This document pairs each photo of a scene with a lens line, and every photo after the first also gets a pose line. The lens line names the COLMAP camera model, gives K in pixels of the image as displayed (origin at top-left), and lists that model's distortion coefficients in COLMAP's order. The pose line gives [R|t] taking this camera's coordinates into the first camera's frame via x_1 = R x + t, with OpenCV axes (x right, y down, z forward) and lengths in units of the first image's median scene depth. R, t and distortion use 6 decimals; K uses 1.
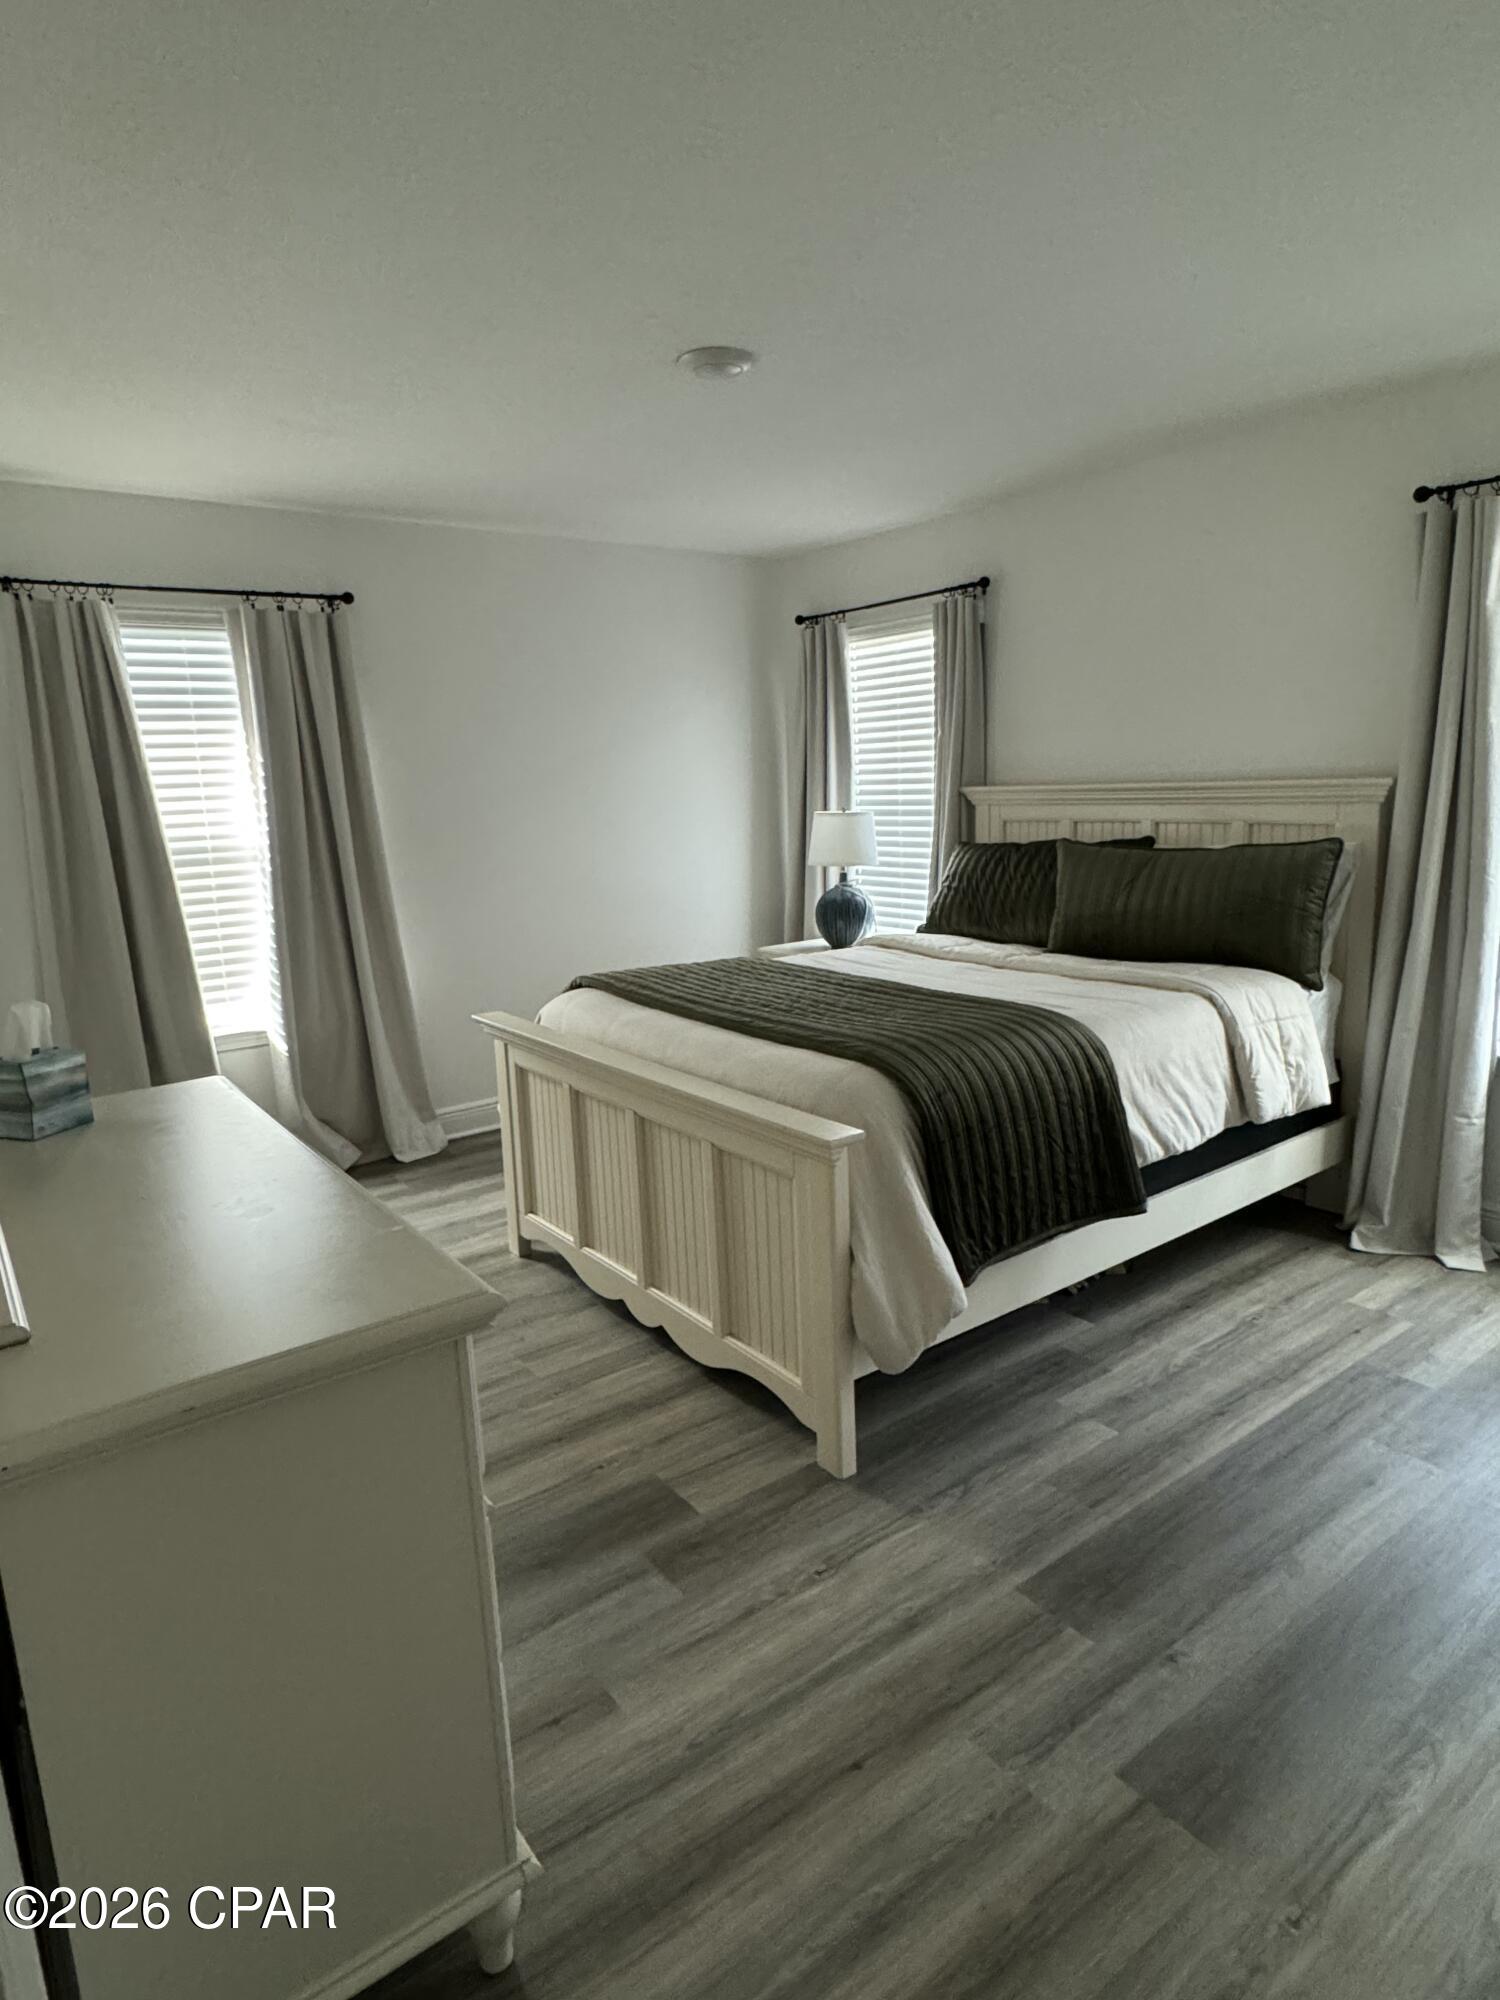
lens RADIAL K [[1160.8, 0, 750.0], [0, 1160.8, 1000.0], [0, 0, 1]] dist [0.000628, 0.000396]
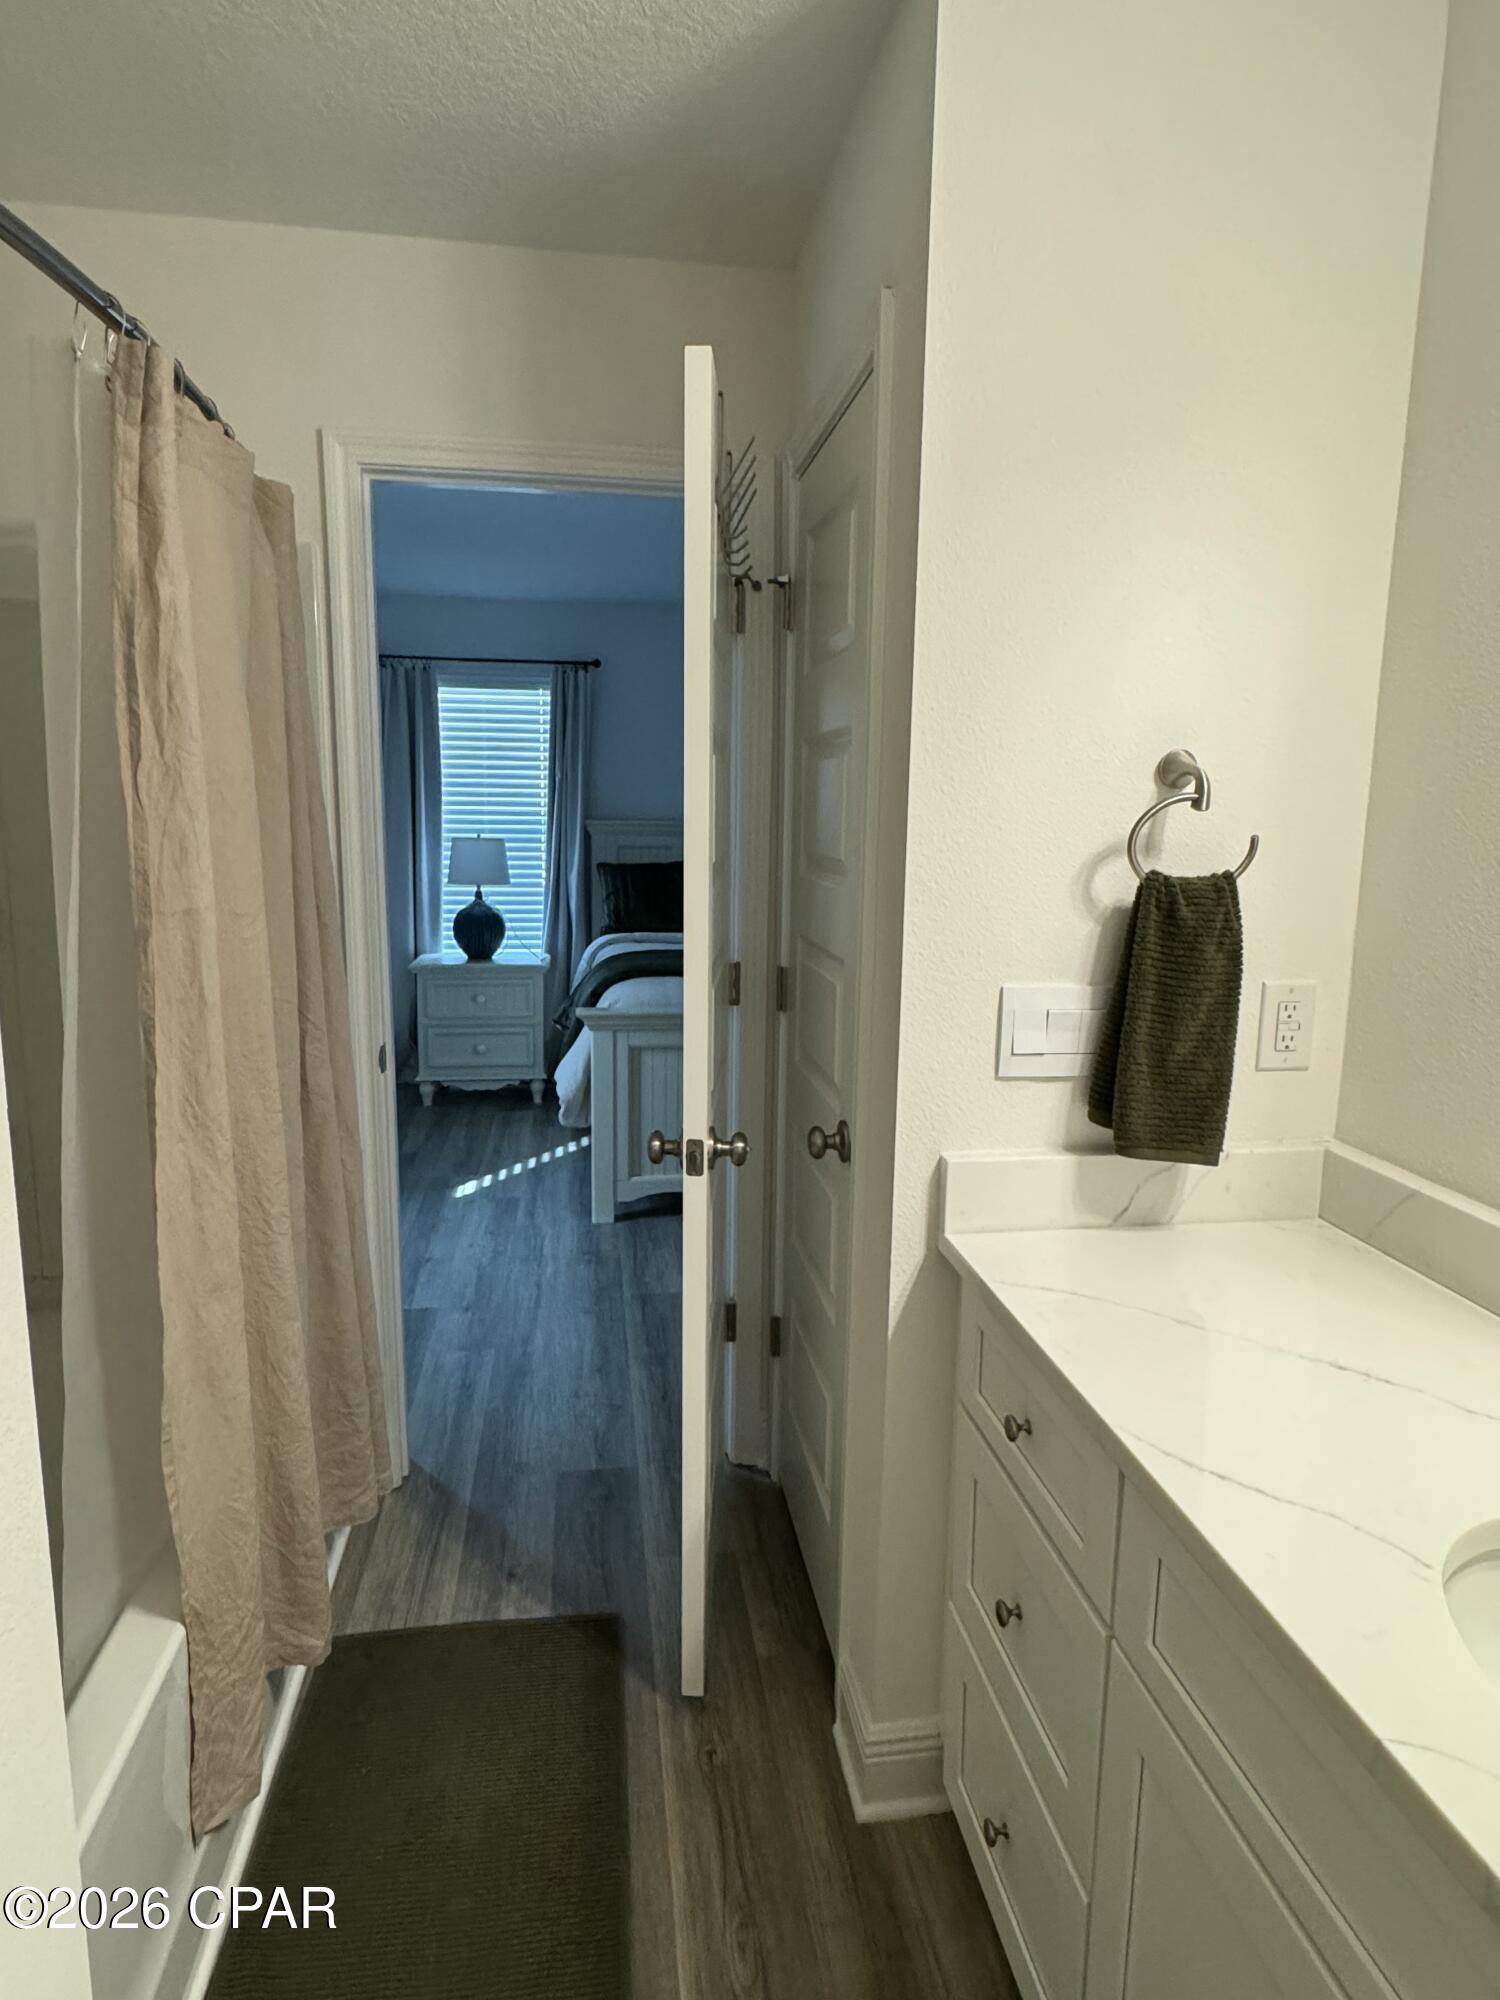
lens RADIAL K [[1160.8, 0, 750.0], [0, 1160.8, 1000.0], [0, 0, 1]] dist [0.000628, 0.000396]
pose [[0.475157, -0.090393, 0.875245, -0.838372], [0.136574, 0.990230, 0.028125, -0.001489], [-0.869237, 0.106173, 0.482861, 0.258558]]
